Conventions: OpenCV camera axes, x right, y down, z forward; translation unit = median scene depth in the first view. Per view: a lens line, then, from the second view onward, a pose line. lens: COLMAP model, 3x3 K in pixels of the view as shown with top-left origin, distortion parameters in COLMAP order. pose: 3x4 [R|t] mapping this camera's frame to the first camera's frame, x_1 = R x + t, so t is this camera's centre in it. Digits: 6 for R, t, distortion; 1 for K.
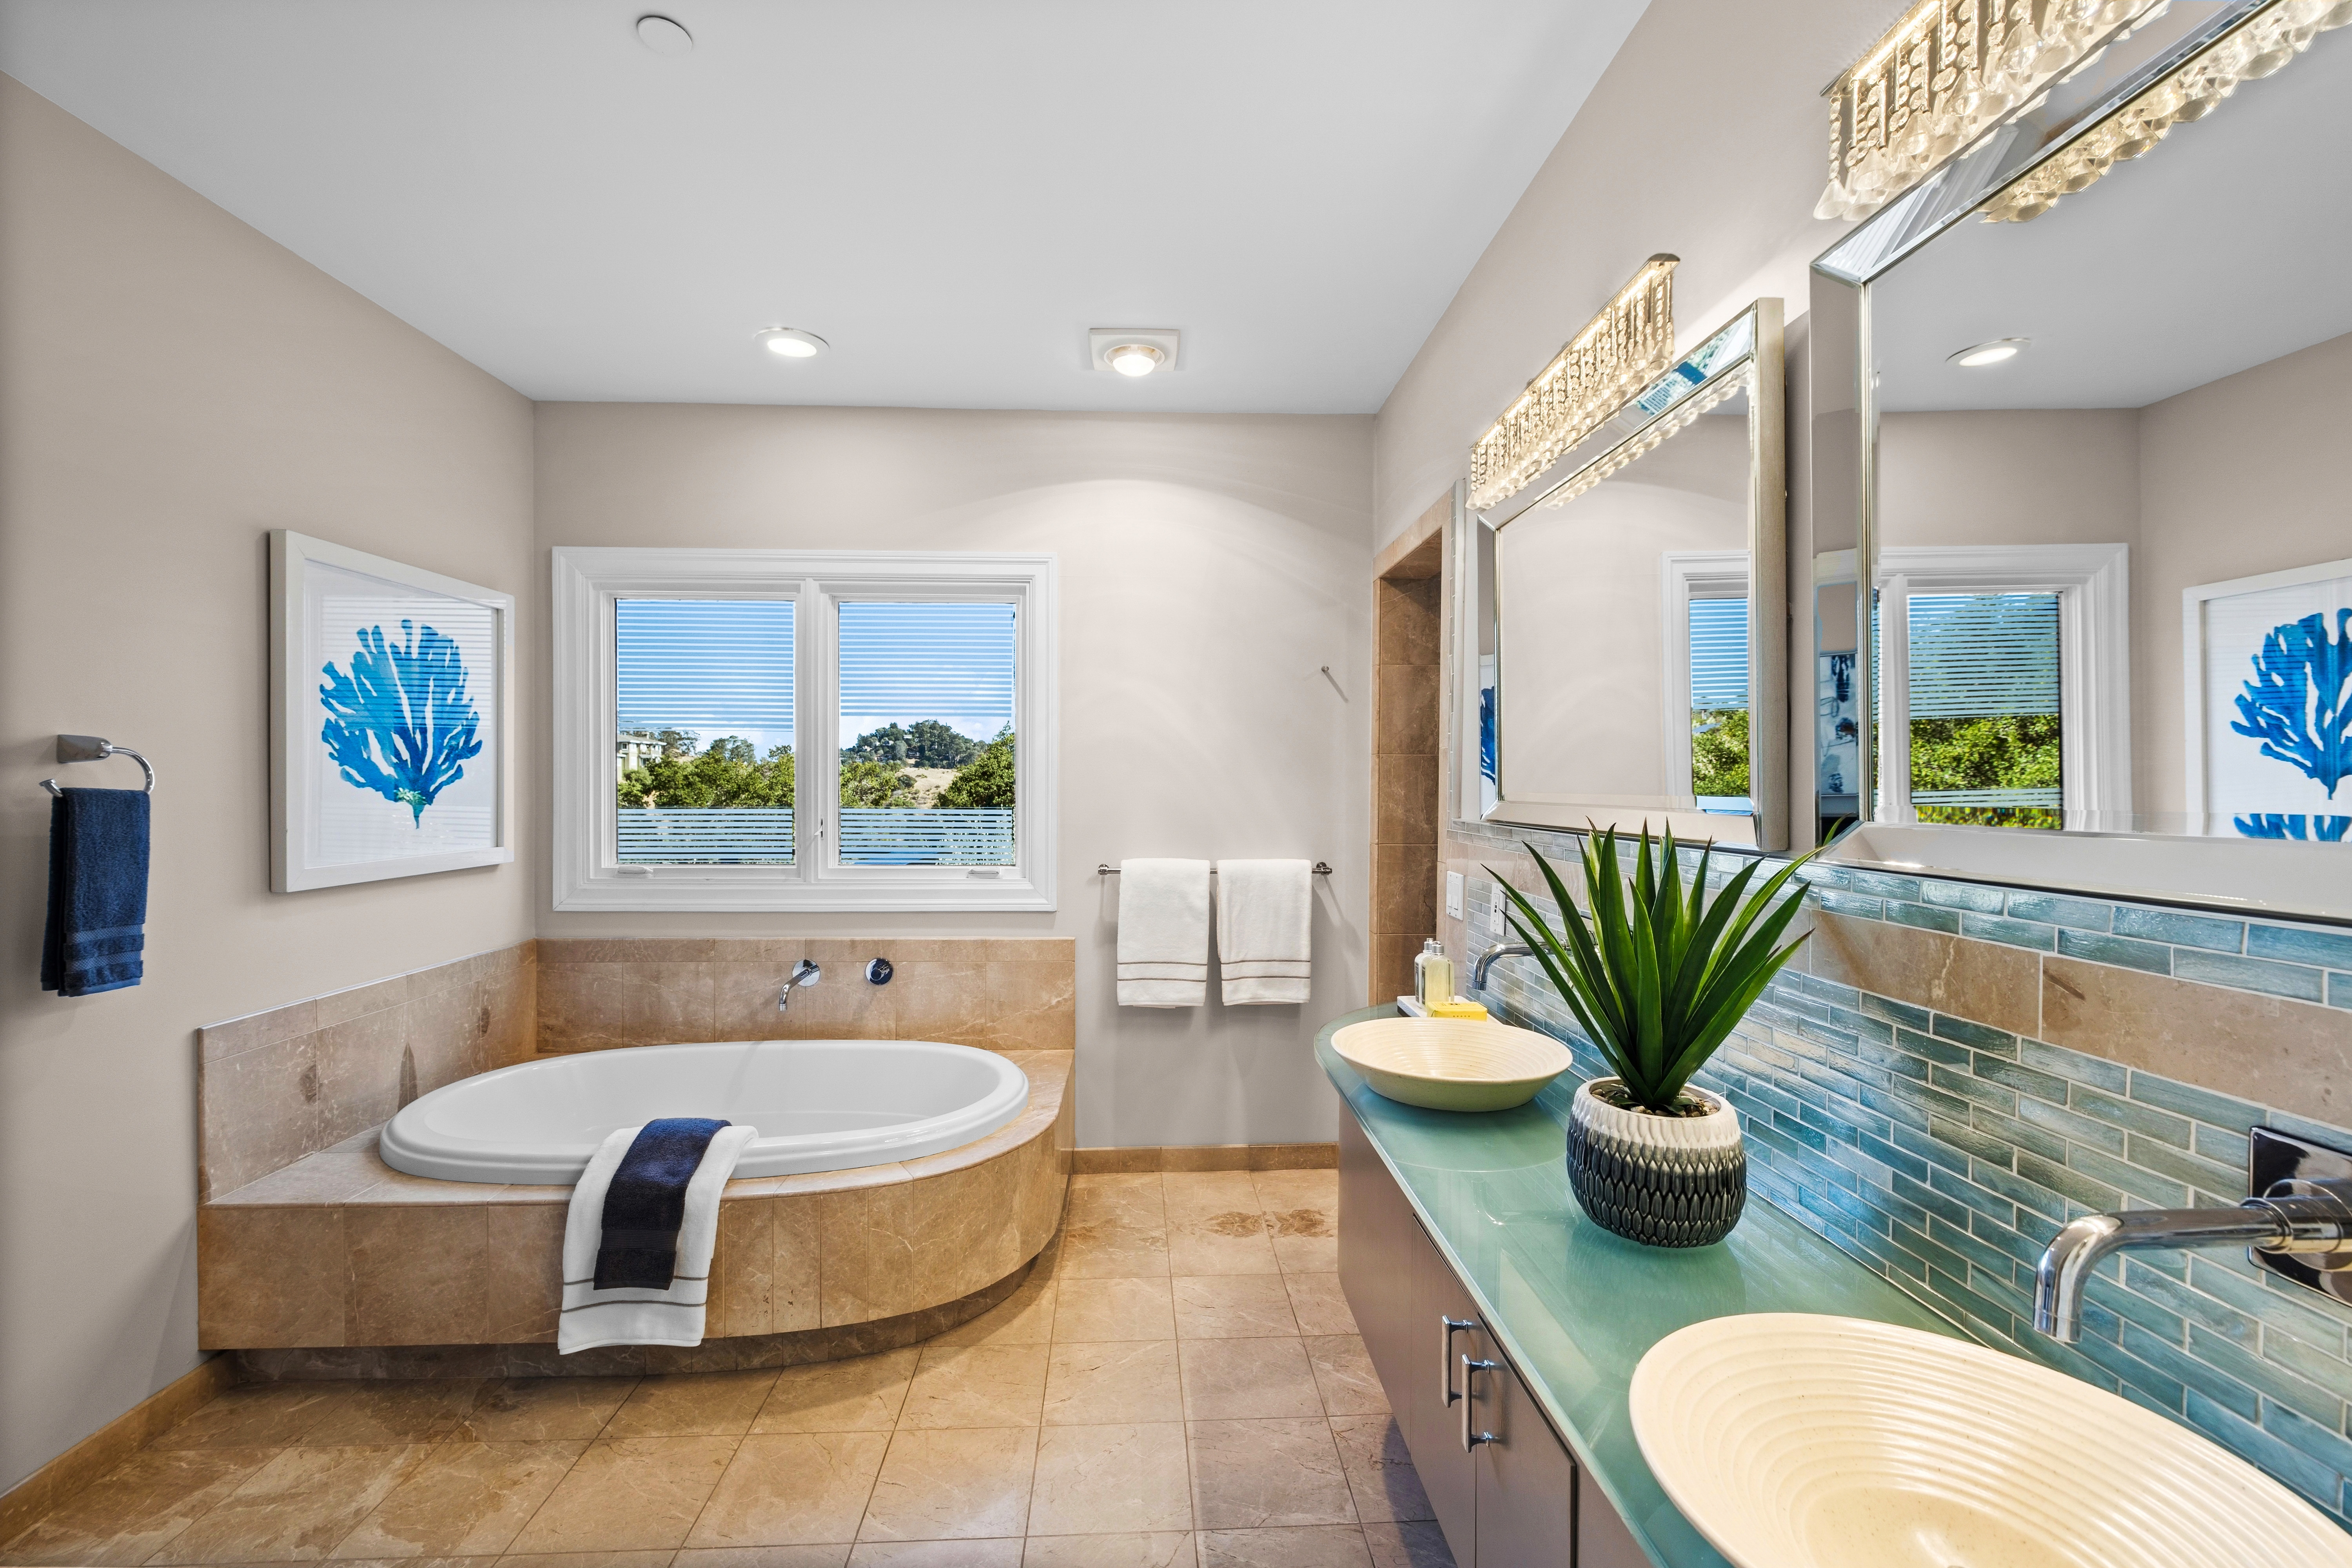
lens RADIAL K [[989.5, 0, 1175.8], [0, 989.5, 800.4], [0, 0, 1]] dist [-0.000335, 0.000304]
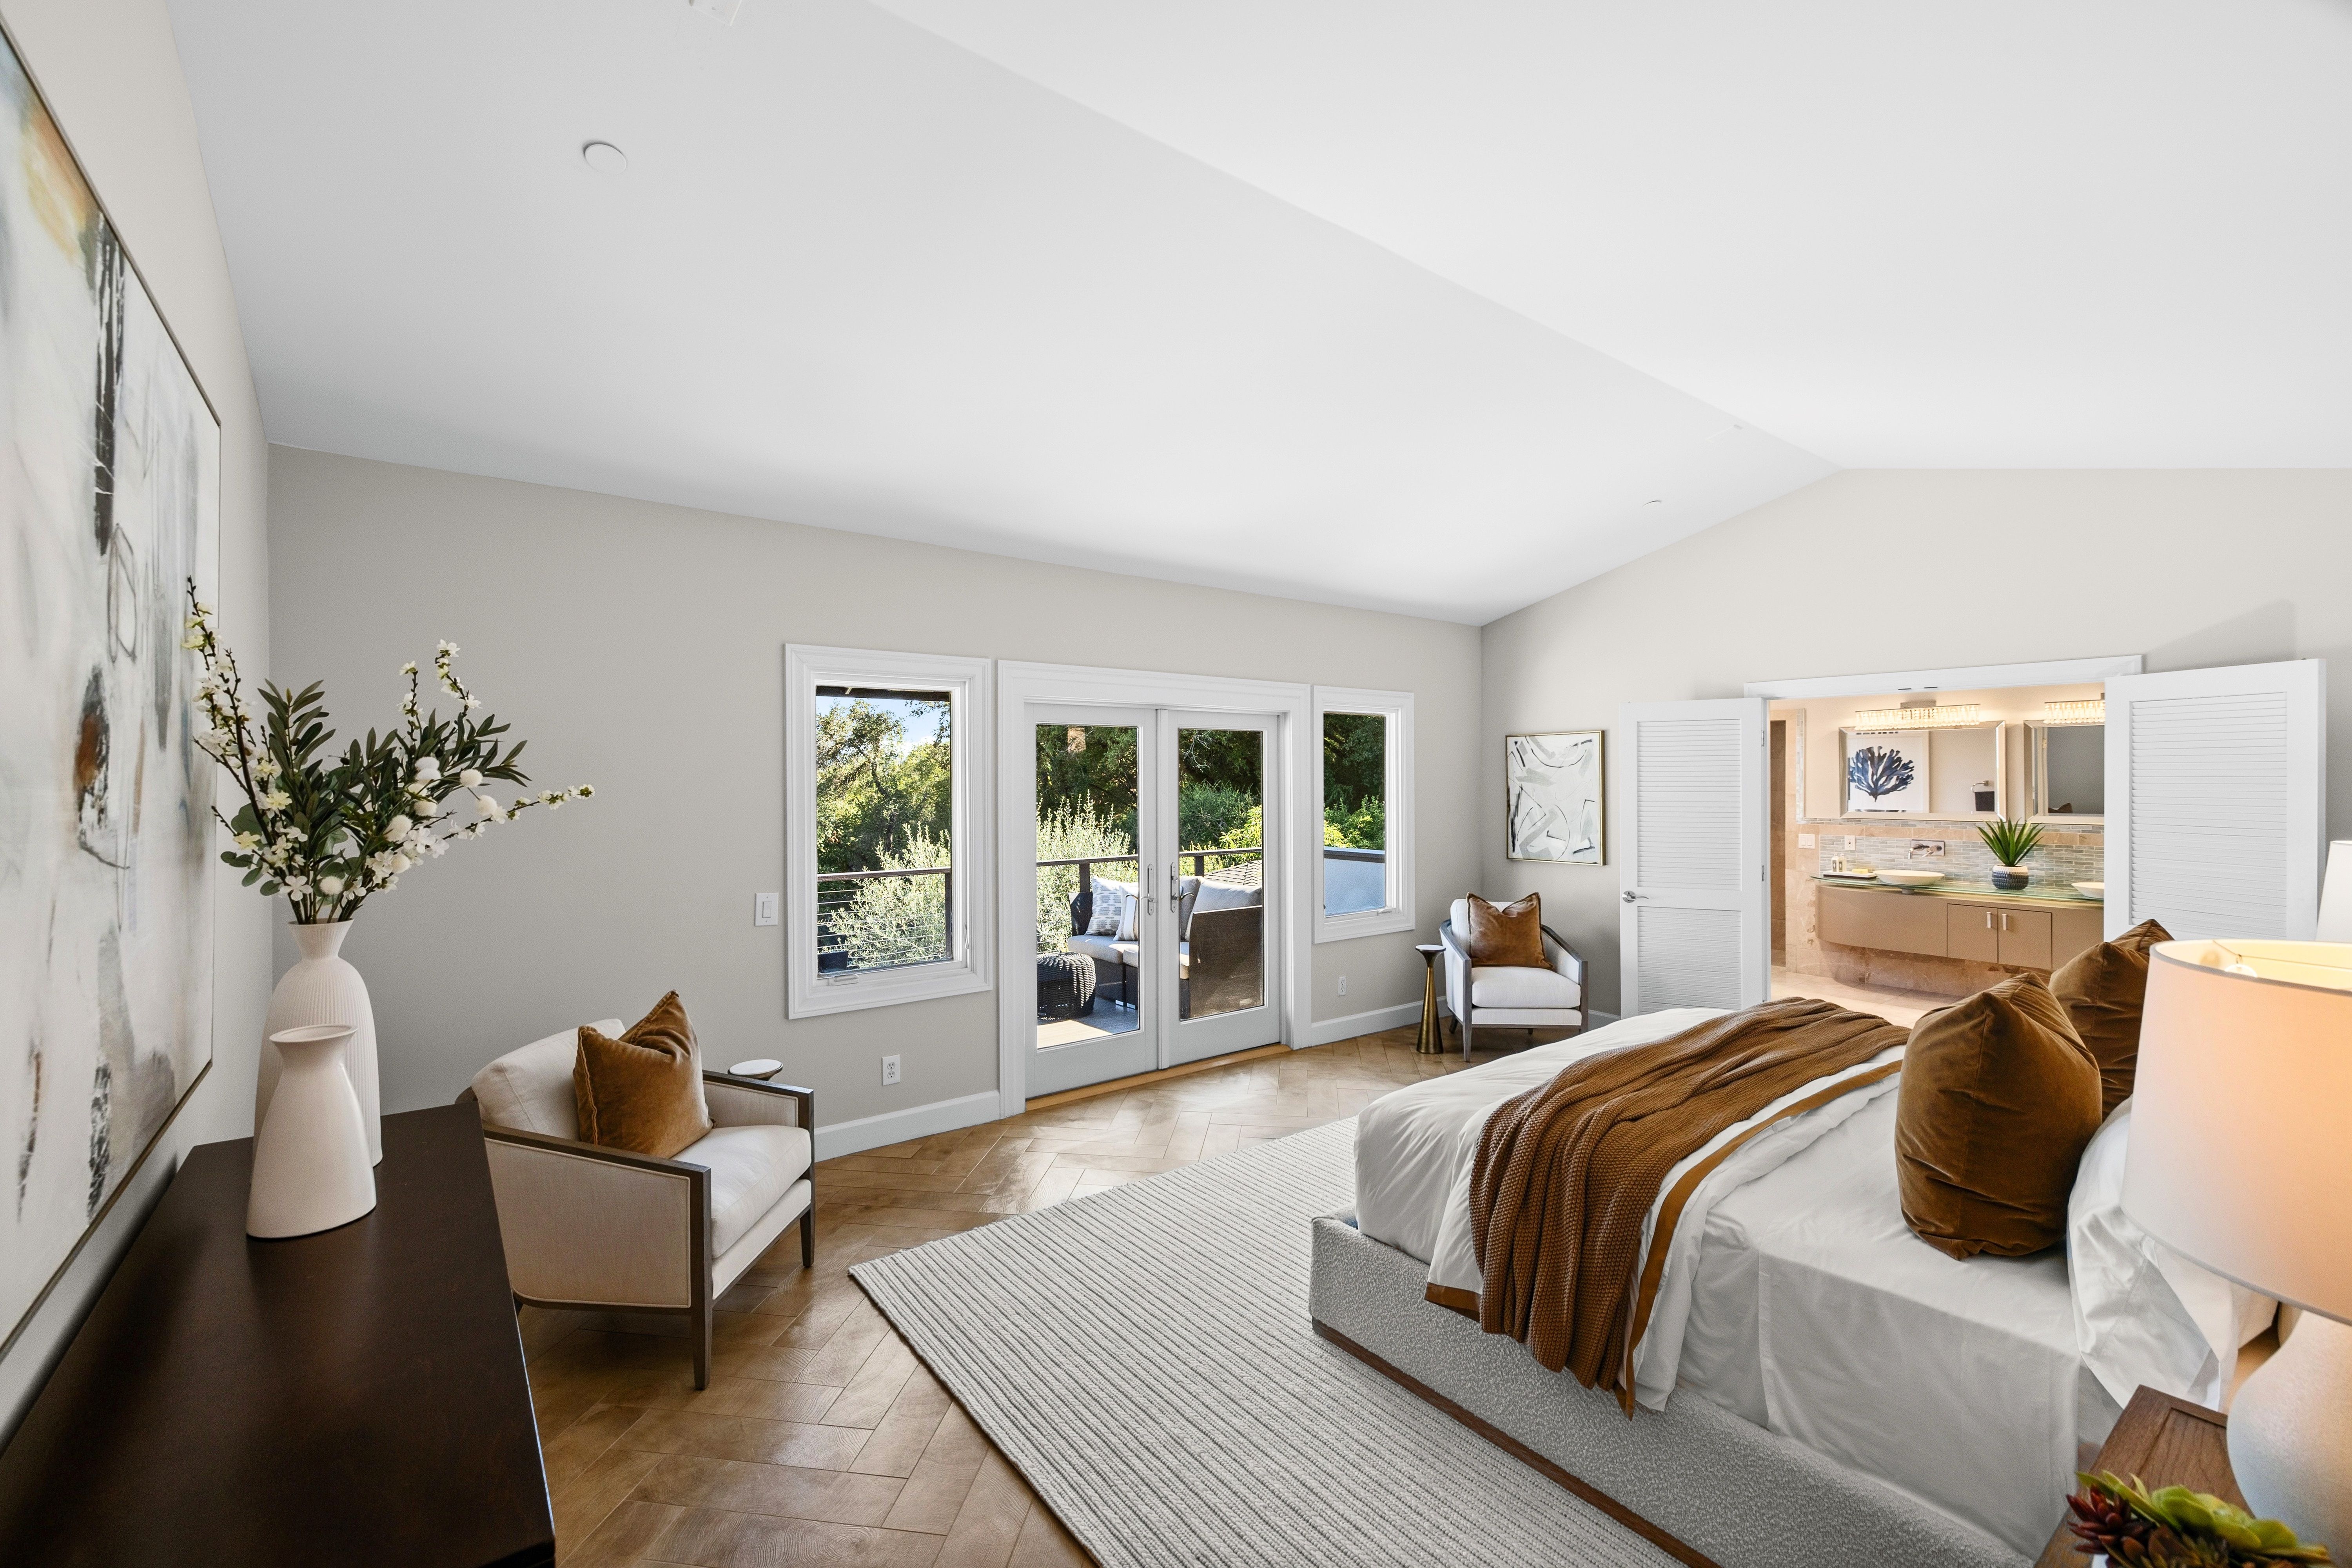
lens RADIAL K [[987.9, 0, 1168.8], [0, 987.9, 777.4], [0, 0, 1]] dist [0.000868, 0.000222]
pose [[0.823481, -0.005515, 0.567317, -2.462862], [0.016137, 0.999776, -0.013704, -0.077453], [-0.567114, 0.020439, 0.823385, -0.348484]]
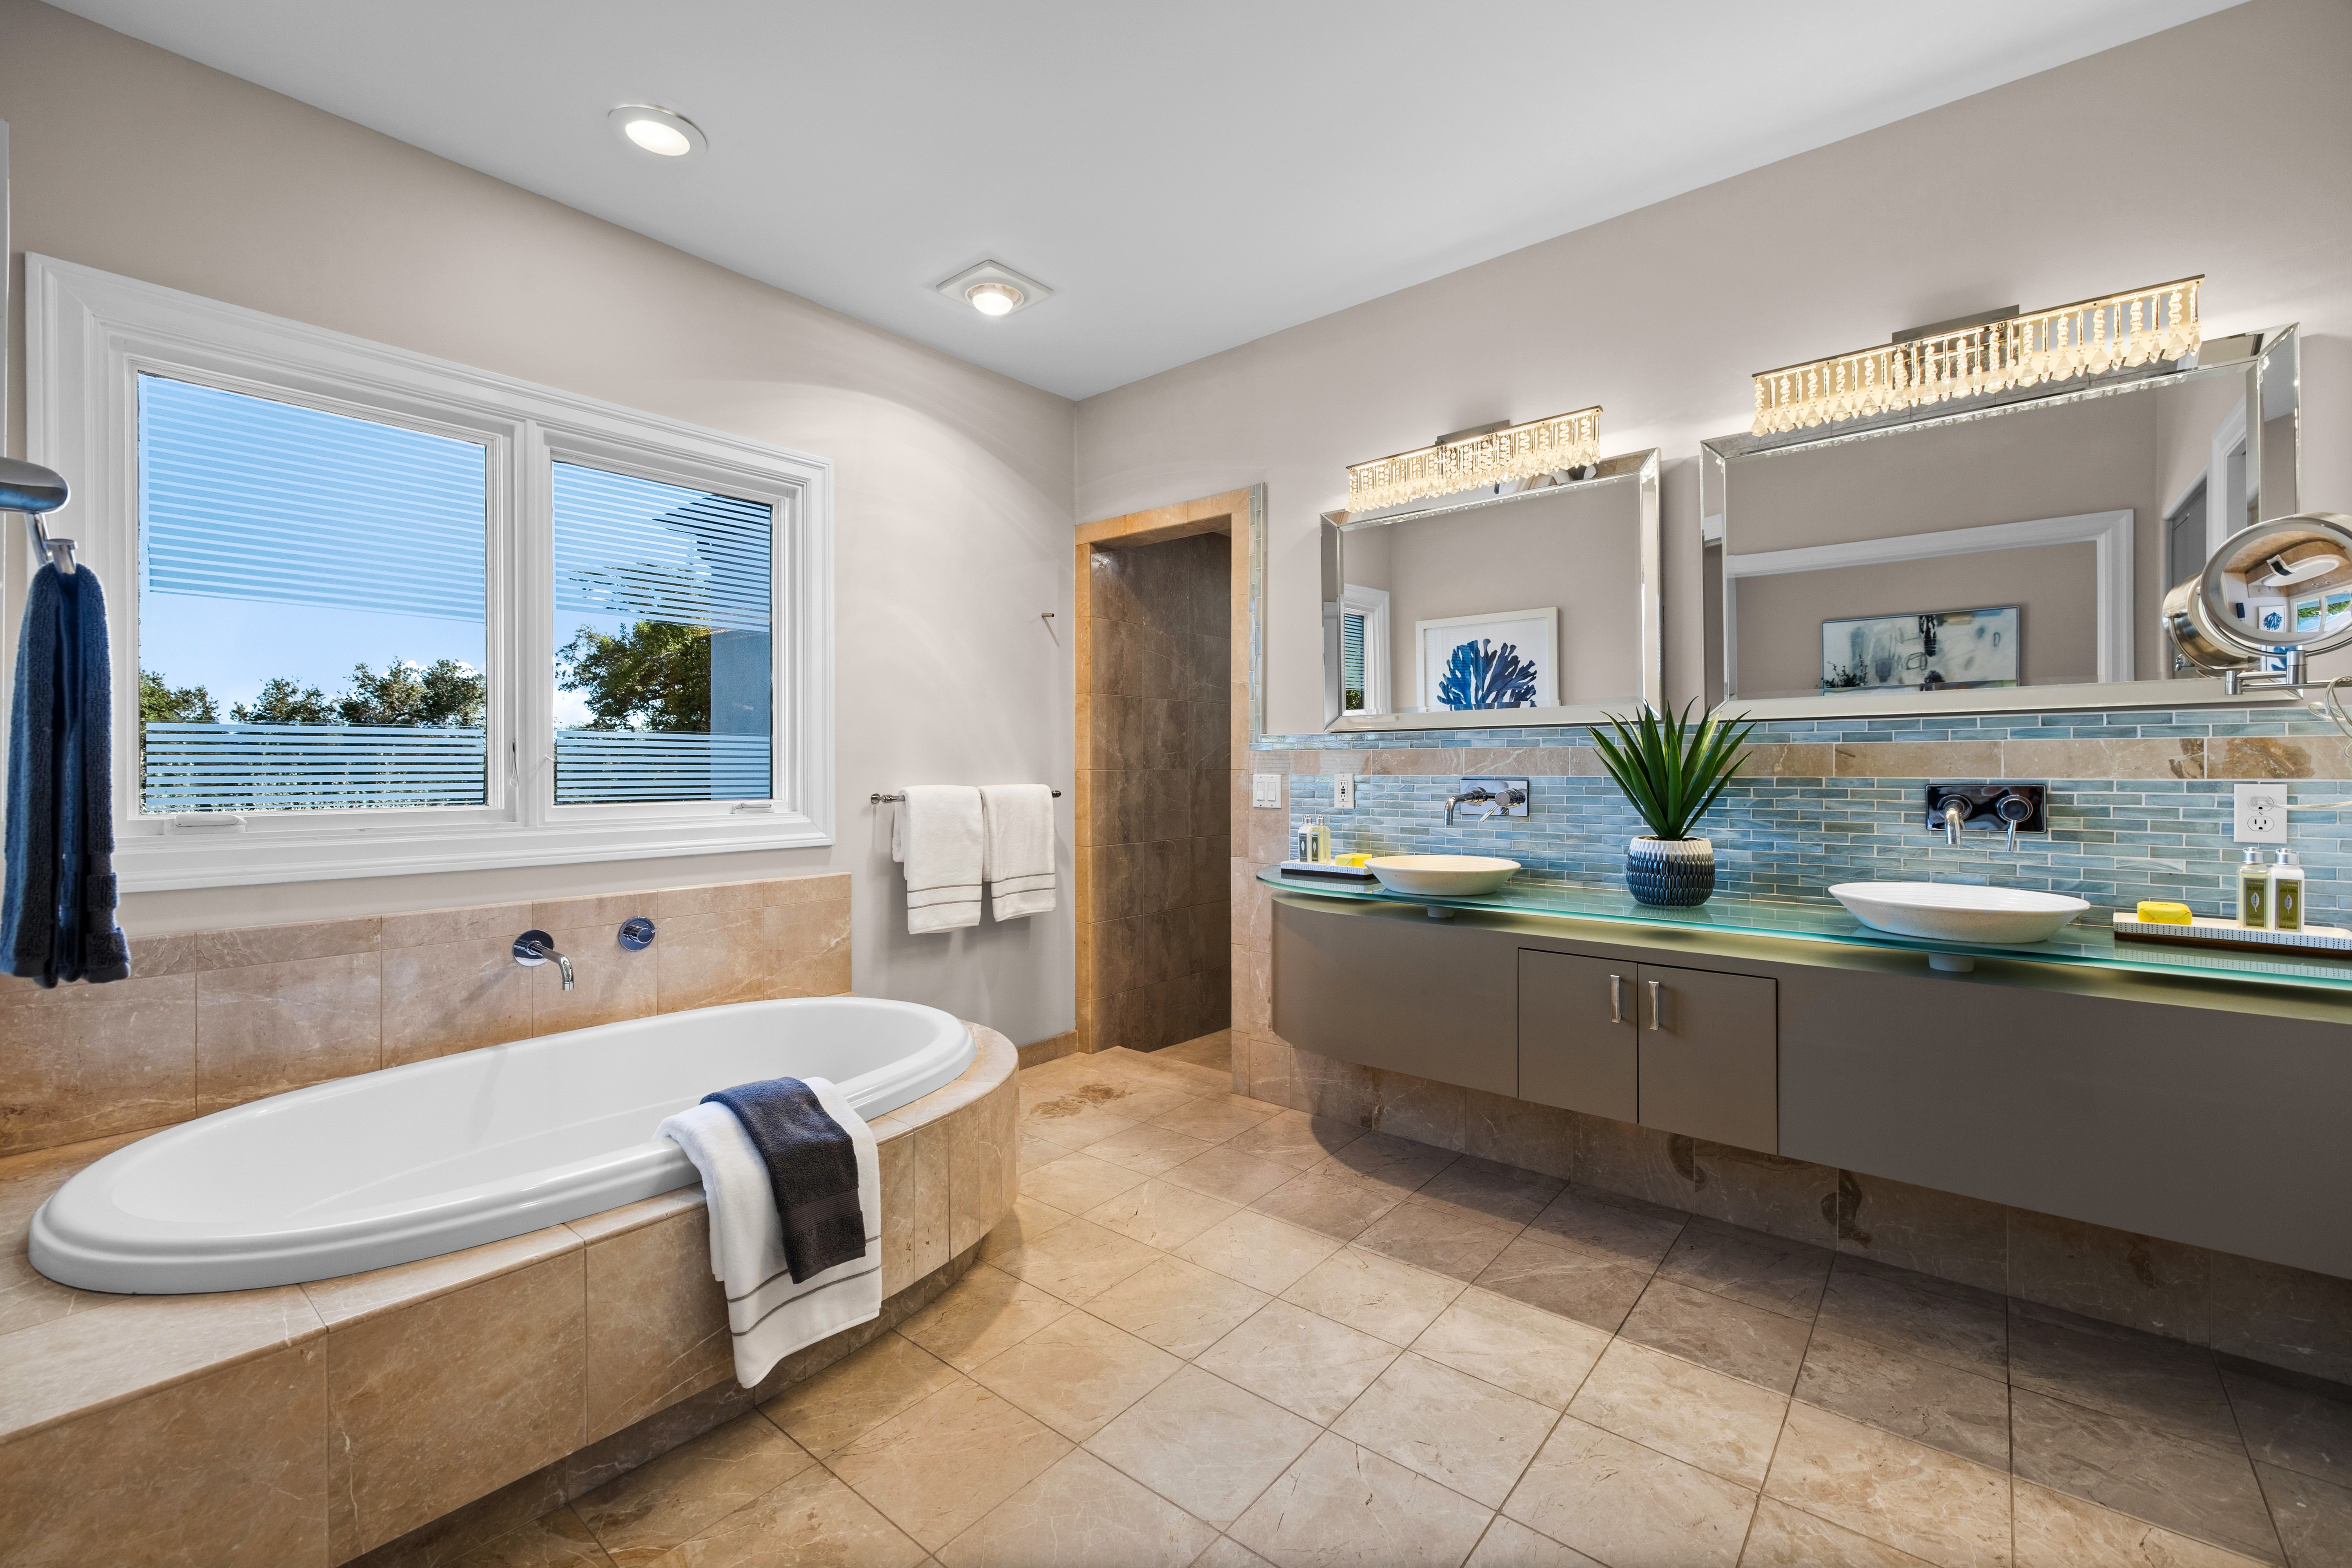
lens RADIAL K [[987.9, 0, 1168.8], [0, 987.9, 777.4], [0, 0, 1]] dist [0.000868, 0.000222]
pose [[0.677679, -0.014235, 0.735220, -0.604217], [0.021165, 0.999776, -0.000152, 0.056559], [-0.735053, 0.015664, 0.677829, 0.143066]]
